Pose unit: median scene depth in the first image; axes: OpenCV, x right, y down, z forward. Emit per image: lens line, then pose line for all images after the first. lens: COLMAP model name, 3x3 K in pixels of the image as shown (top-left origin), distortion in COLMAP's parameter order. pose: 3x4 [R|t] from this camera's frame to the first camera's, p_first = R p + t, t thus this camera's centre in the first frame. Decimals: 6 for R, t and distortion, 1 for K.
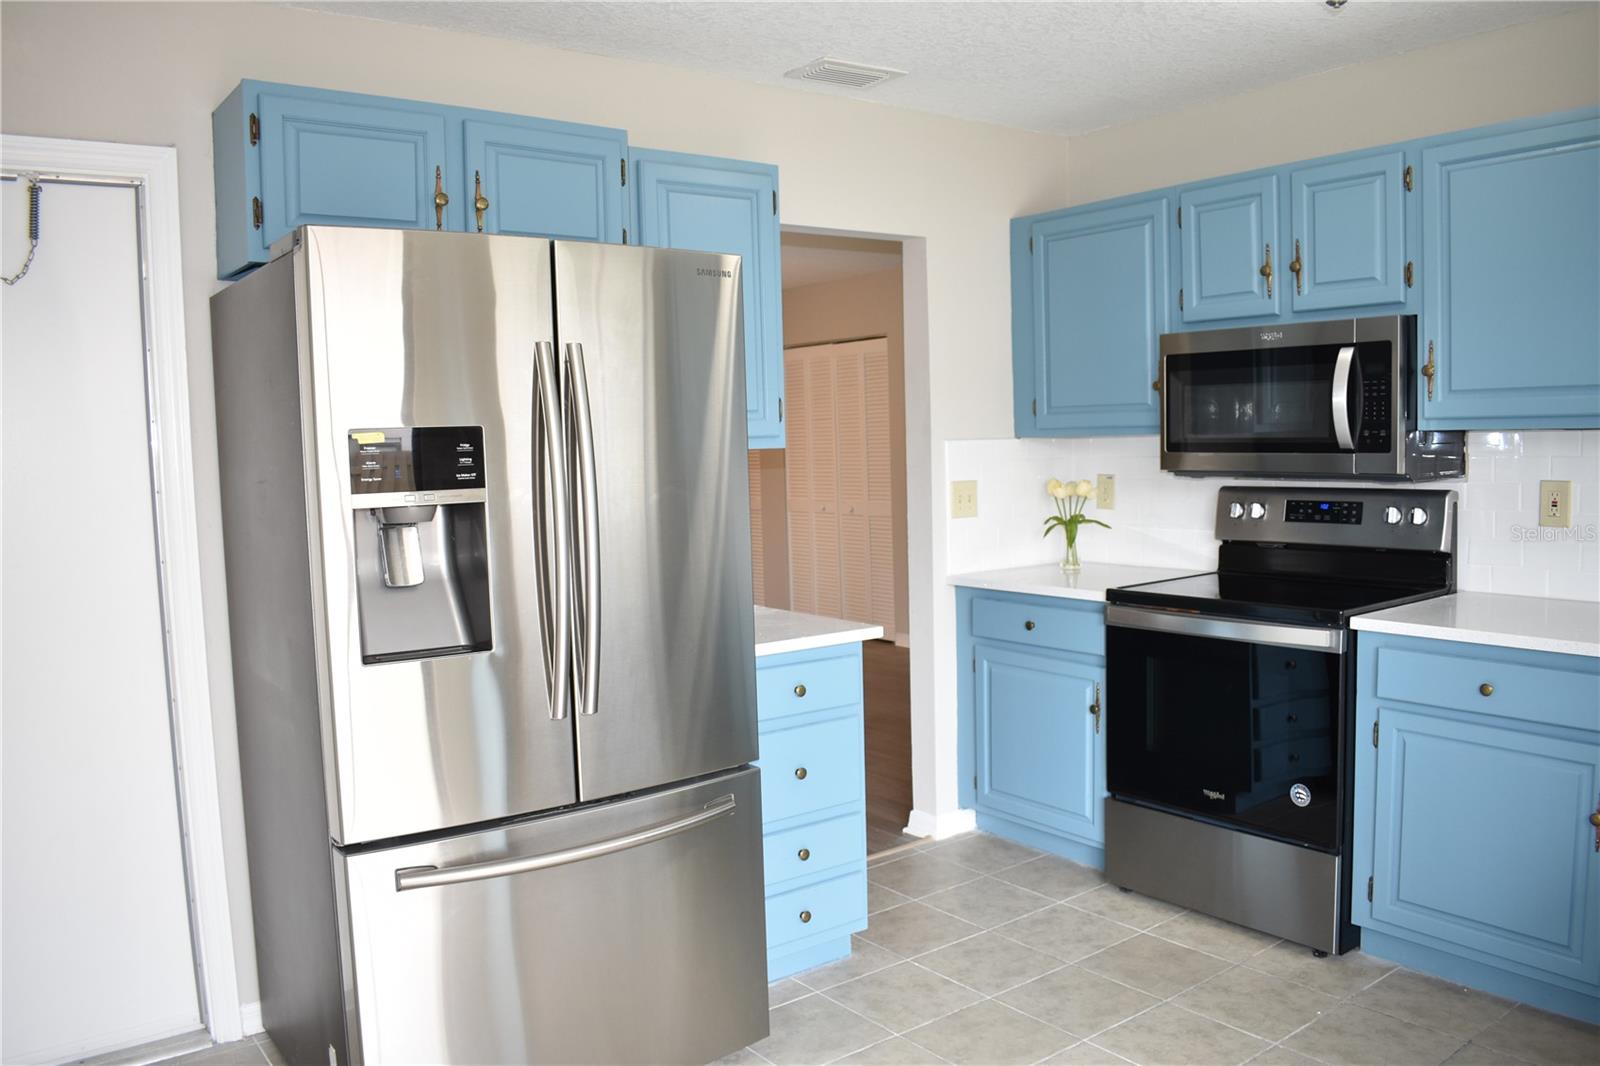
lens RADIAL K [[1236.6, 0, 800.0], [0, 1236.6, 533.0], [0, 0, 1]] dist [-0.101774, 0.019112]
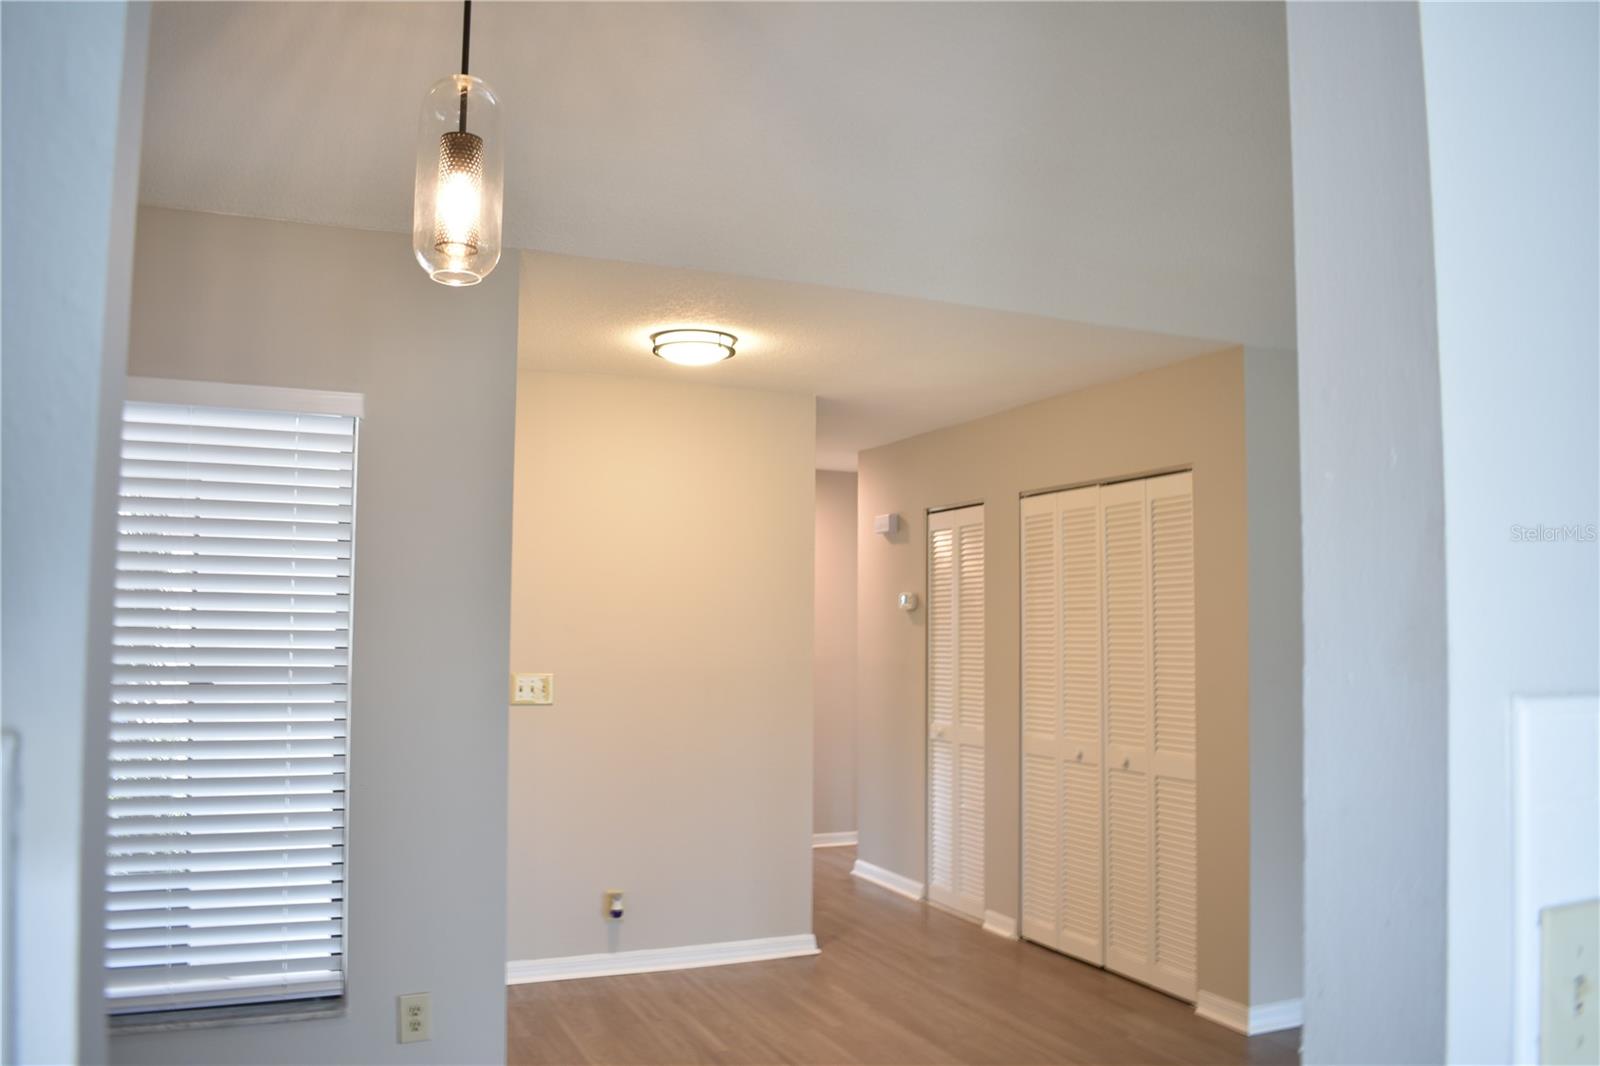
lens RADIAL K [[1236.6, 0, 800.0], [0, 1236.6, 533.0], [0, 0, 1]] dist [-0.101774, 0.019112]
pose [[0.974735, 0.022443, -0.222233, 0.042647], [-0.055773, 0.987879, -0.144862, -0.080552], [0.216289, 0.153596, 0.964172, 0.915624]]
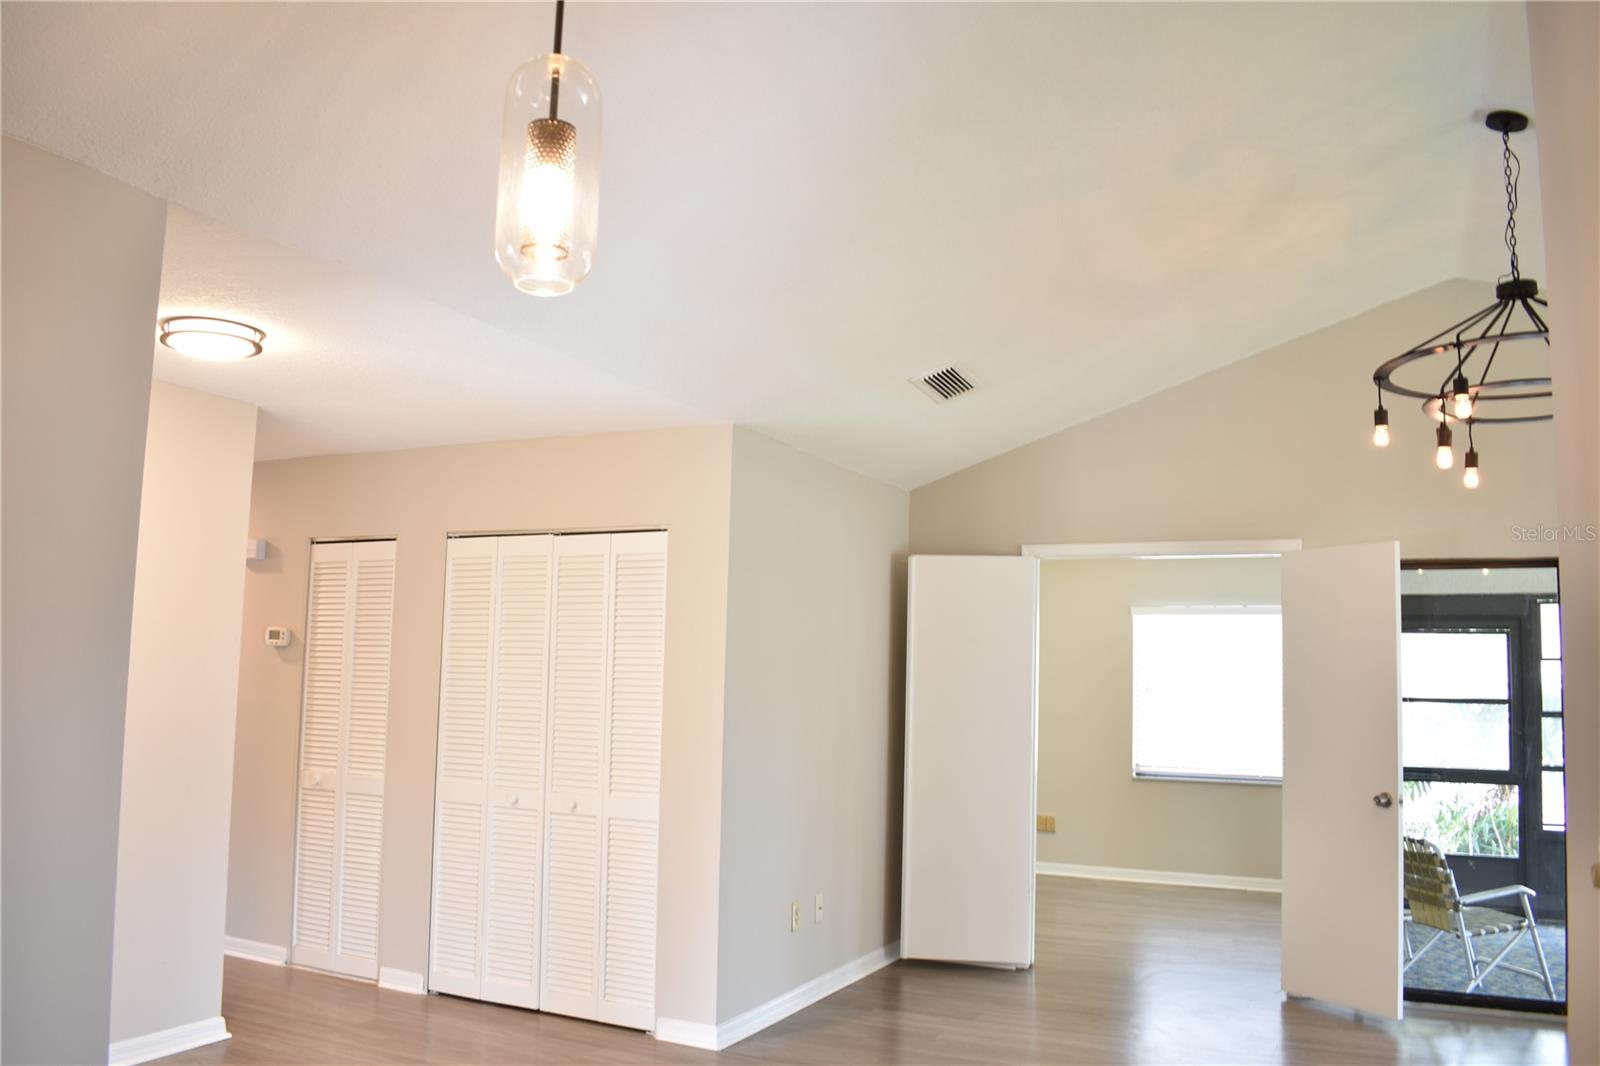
lens RADIAL K [[1236.6, 0, 800.0], [0, 1236.6, 533.0], [0, 0, 1]] dist [-0.101774, 0.019112]
pose [[0.882877, 0.102828, 0.458208, -0.358738], [-0.013036, 0.980723, -0.194968, -0.082045], [-0.469423, 0.166160, 0.867198, 0.954909]]
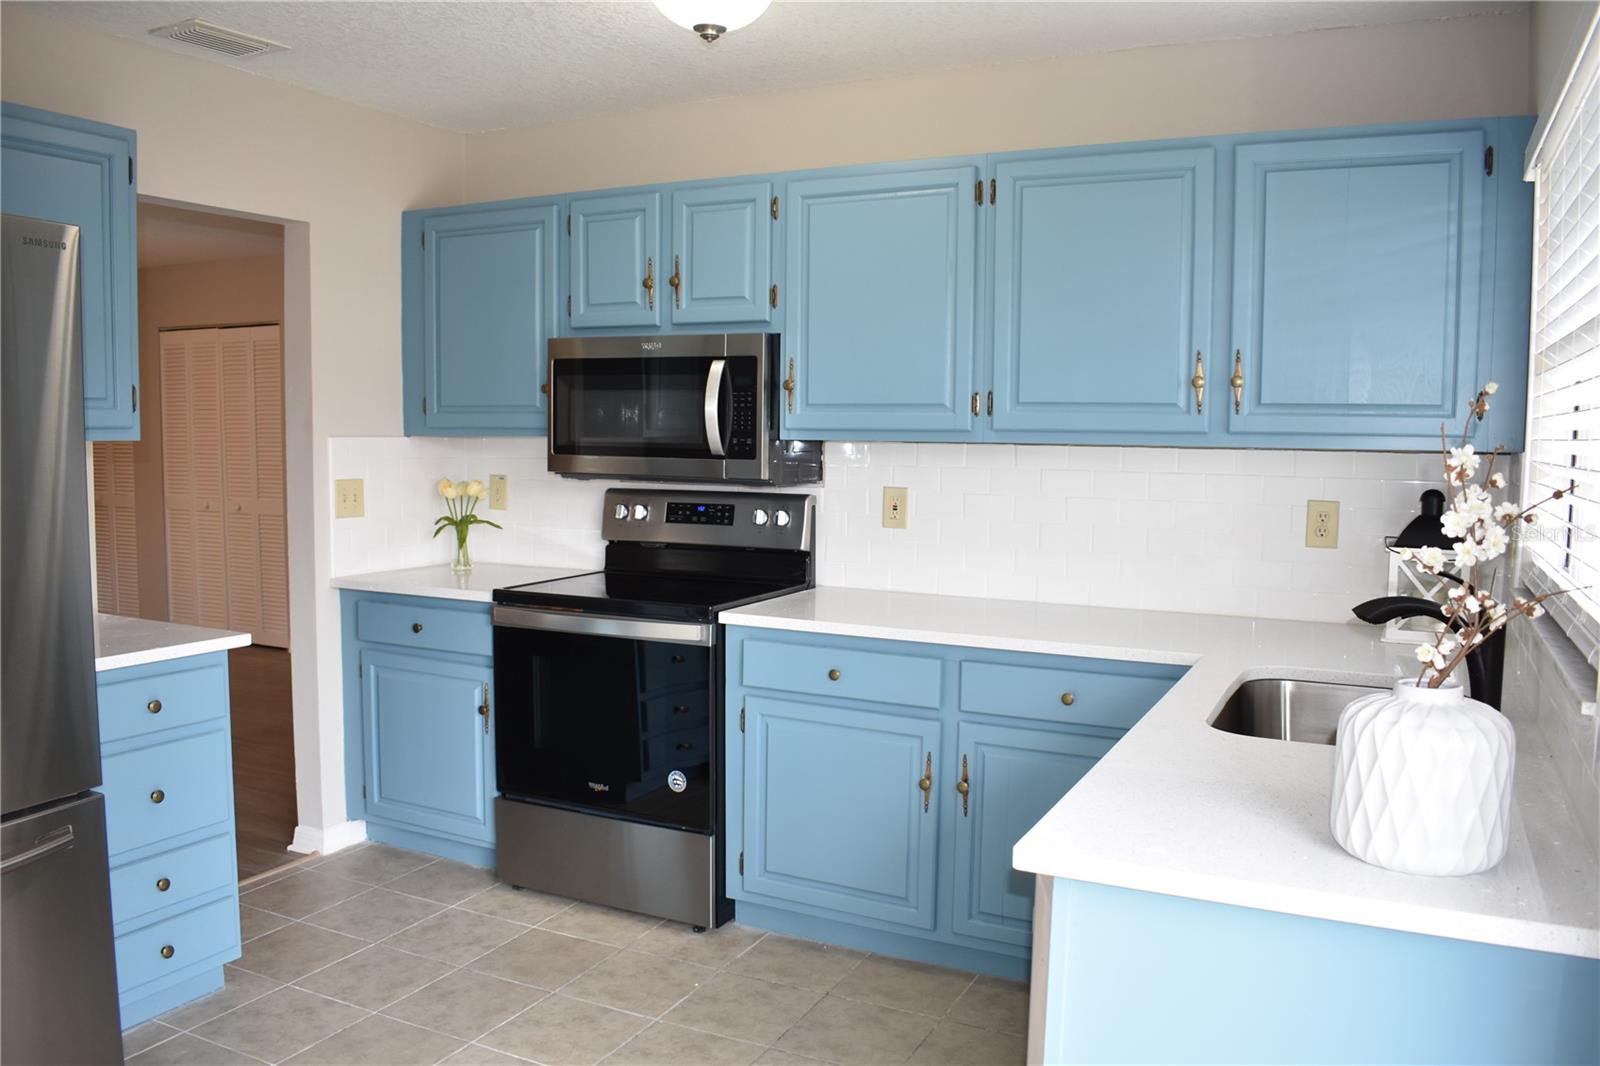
lens RADIAL K [[1236.6, 0, 800.0], [0, 1236.6, 533.0], [0, 0, 1]] dist [-0.101774, 0.019112]
pose [[0.893867, -0.000537, 0.448332, 0.025808], [0.000358, 1.000000, 0.000484, -0.000915], [-0.448332, -0.000272, 0.893867, -0.008784]]
